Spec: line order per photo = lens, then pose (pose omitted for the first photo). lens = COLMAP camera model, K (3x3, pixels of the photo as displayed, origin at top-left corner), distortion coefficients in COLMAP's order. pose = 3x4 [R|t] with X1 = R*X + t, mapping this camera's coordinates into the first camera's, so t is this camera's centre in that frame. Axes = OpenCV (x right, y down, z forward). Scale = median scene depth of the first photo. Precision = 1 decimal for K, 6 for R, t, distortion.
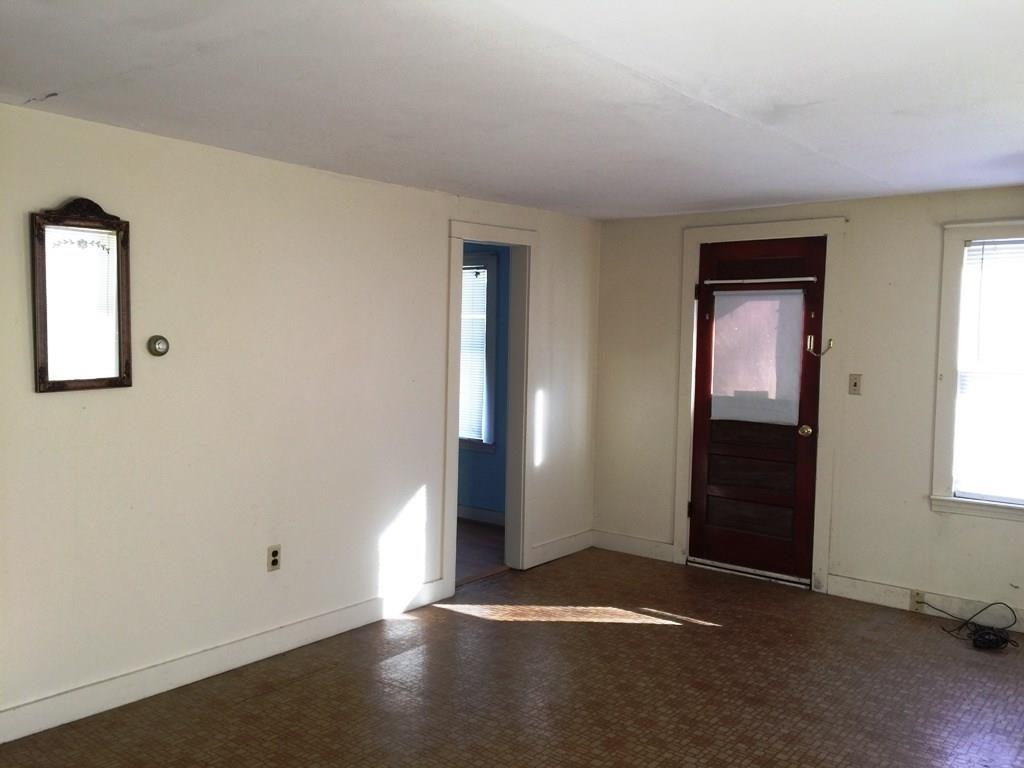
lens RADIAL K [[874.1, 0, 509.0], [0, 874.1, 383.5], [0, 0, 1]] dist [0.101679, -0.149685]
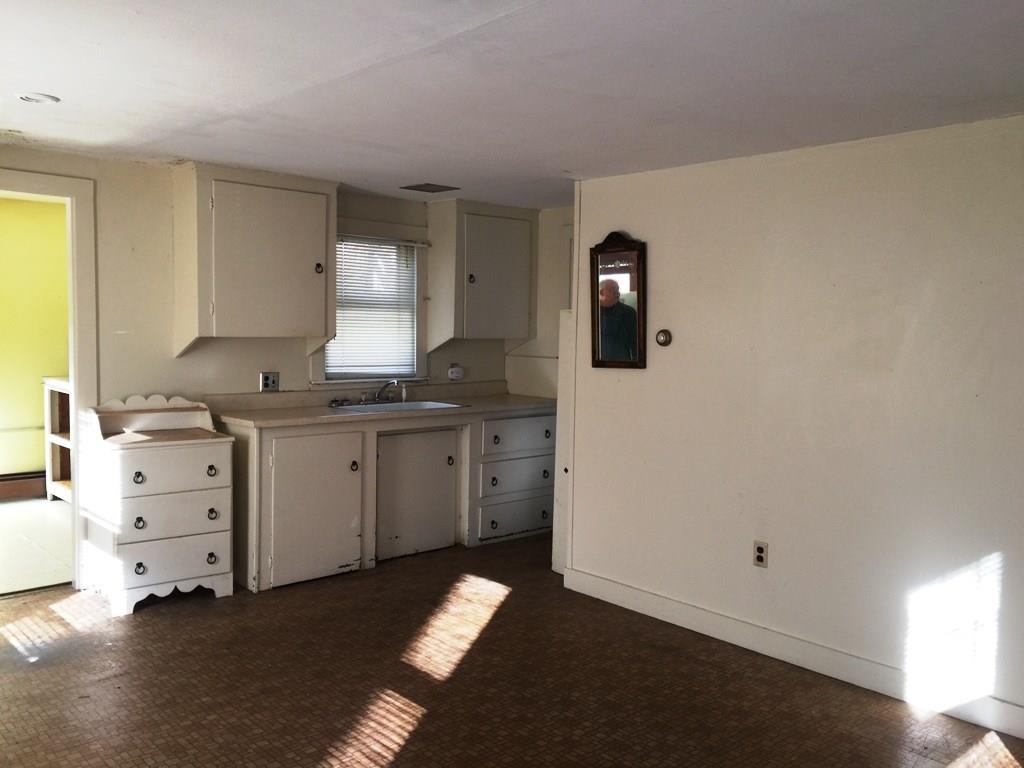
lens RADIAL K [[874.1, 0, 509.0], [0, 874.1, 383.5], [0, 0, 1]] dist [0.101679, -0.149685]
pose [[-0.157157, 0.044814, -0.986556, 0.750431], [-0.076568, 0.995410, 0.057413, -0.028441], [0.984601, 0.084561, -0.153004, 0.860236]]
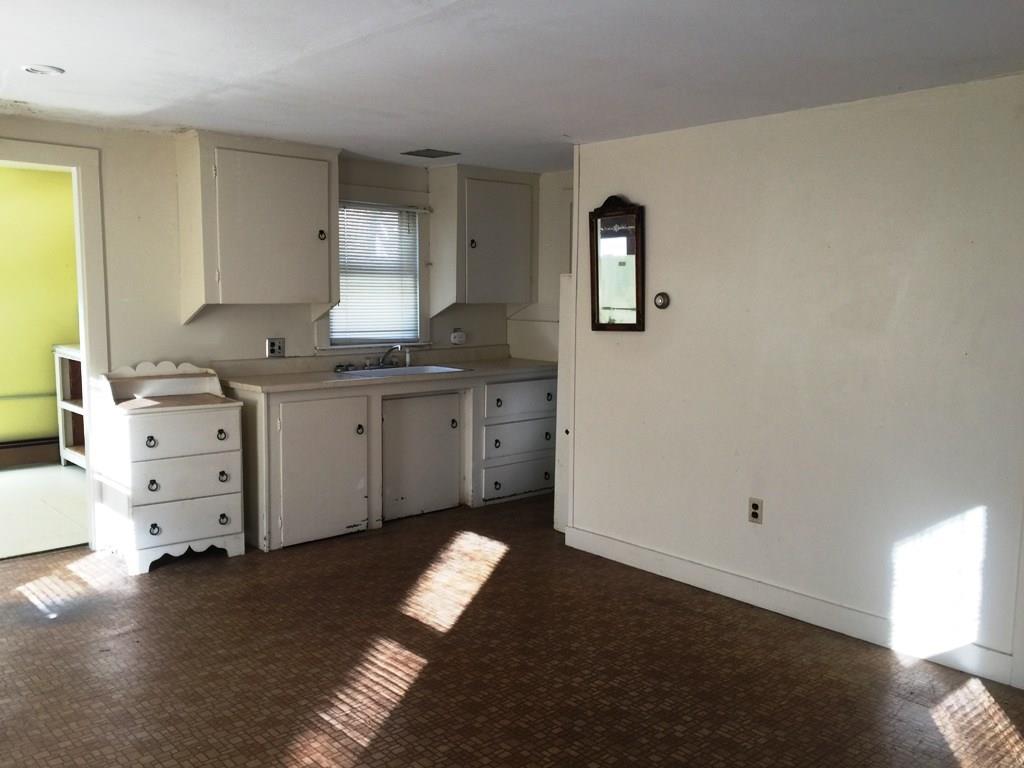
lens RADIAL K [[874.1, 0, 509.0], [0, 874.1, 383.5], [0, 0, 1]] dist [0.101679, -0.149685]
pose [[-0.162661, 0.086221, -0.982908, 0.771879], [-0.067073, 0.992904, 0.098198, -0.029327], [0.984400, 0.081899, -0.155724, 0.869046]]
